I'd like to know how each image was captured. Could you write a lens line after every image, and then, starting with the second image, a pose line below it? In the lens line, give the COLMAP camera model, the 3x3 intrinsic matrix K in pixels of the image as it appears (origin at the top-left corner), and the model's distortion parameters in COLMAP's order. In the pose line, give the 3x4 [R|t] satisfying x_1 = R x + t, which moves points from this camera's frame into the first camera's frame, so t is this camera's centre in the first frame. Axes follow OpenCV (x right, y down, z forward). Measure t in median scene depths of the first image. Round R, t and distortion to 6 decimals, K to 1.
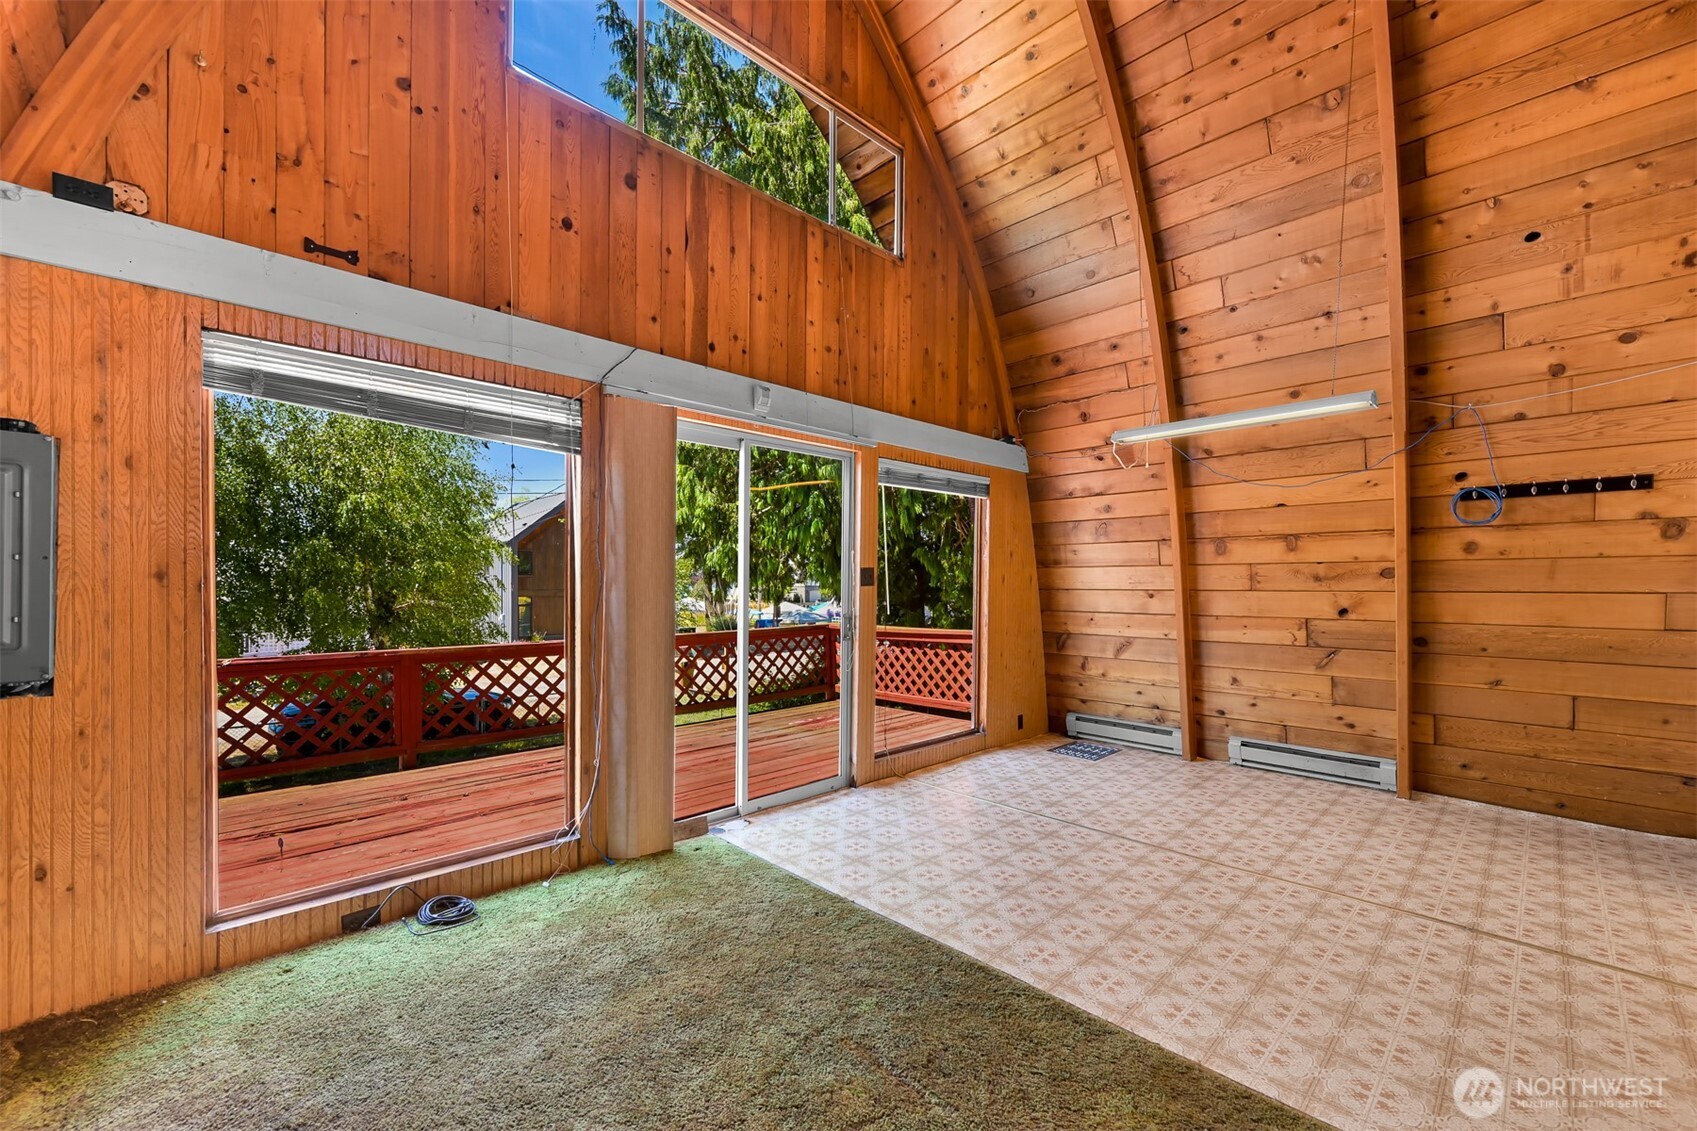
lens RADIAL K [[668.6, 0, 852.1], [0, 668.6, 591.2], [0, 0, 1]] dist [-0.000750, -0.000008]
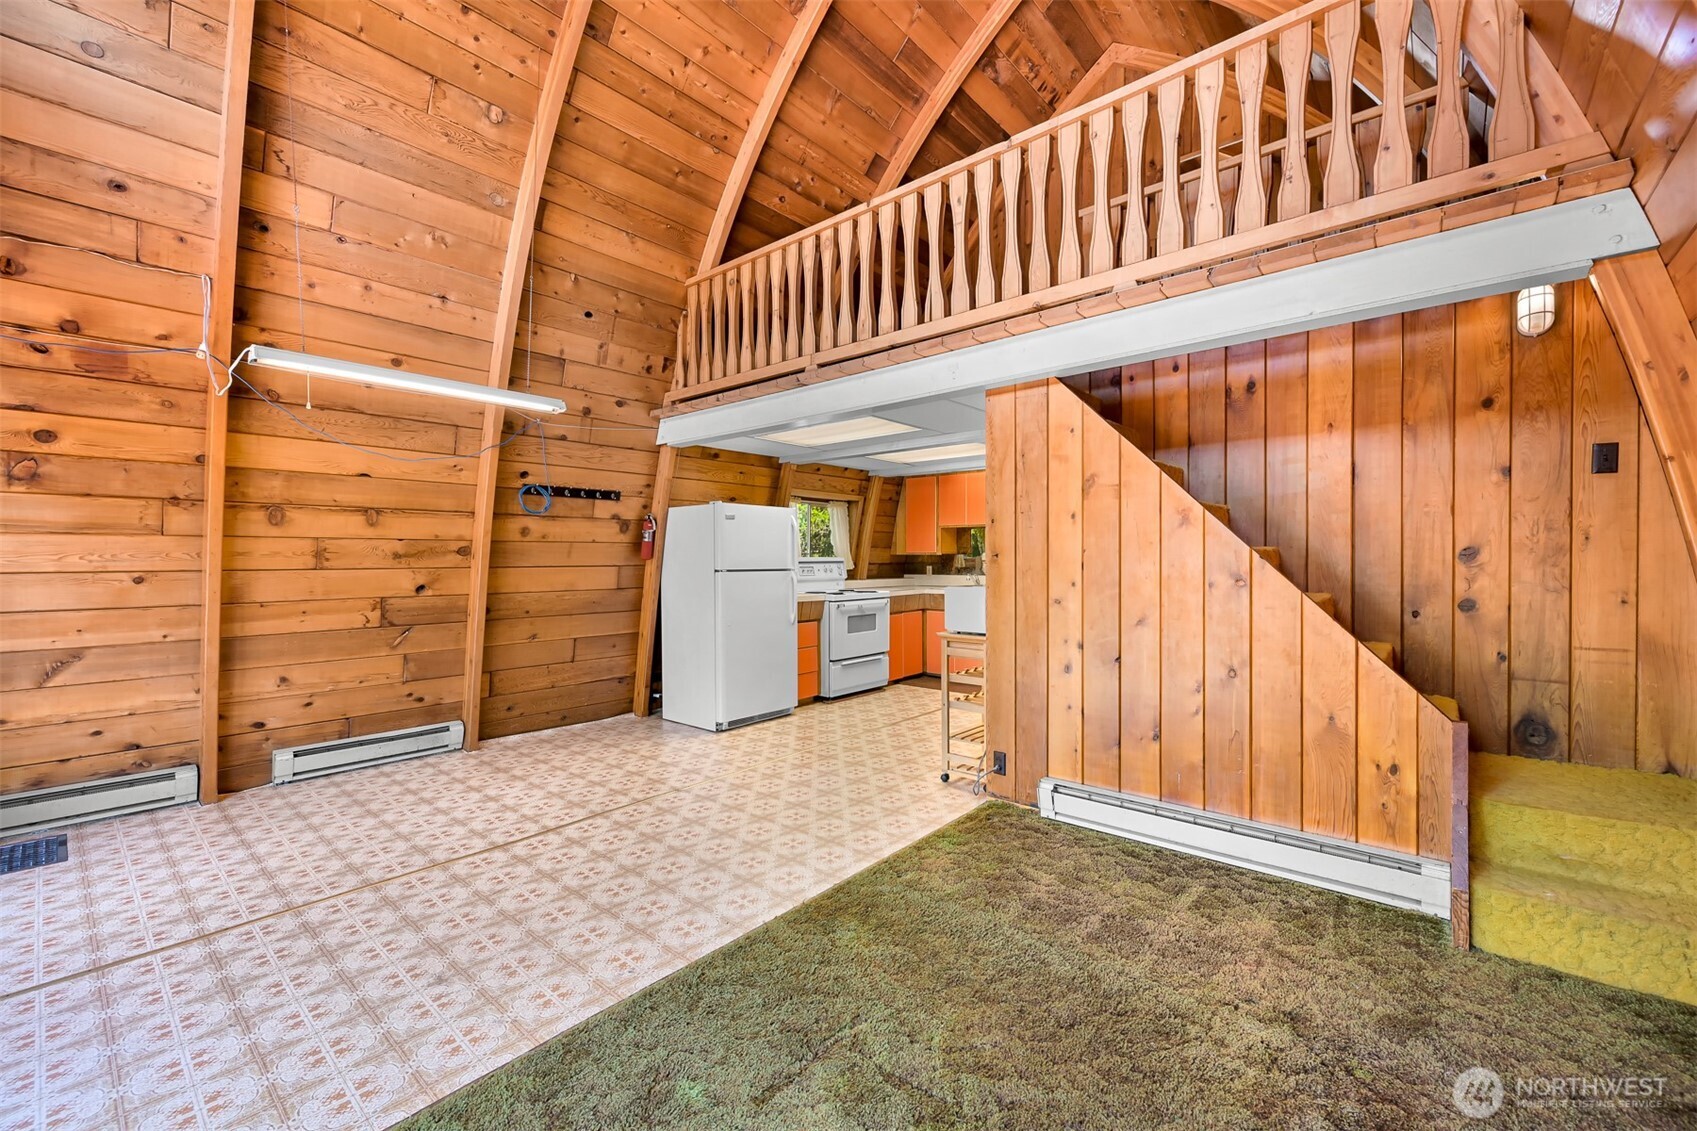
lens RADIAL K [[668.6, 0, 896.1], [0, 668.6, 566.9], [0, 0, 1]] dist [-0.000750, -0.000008]
pose [[-0.098304, -0.004861, 0.995145, -0.358665], [0.021238, 0.999750, 0.006982, 0.006347], [-0.994930, 0.021822, -0.098177, 0.389328]]
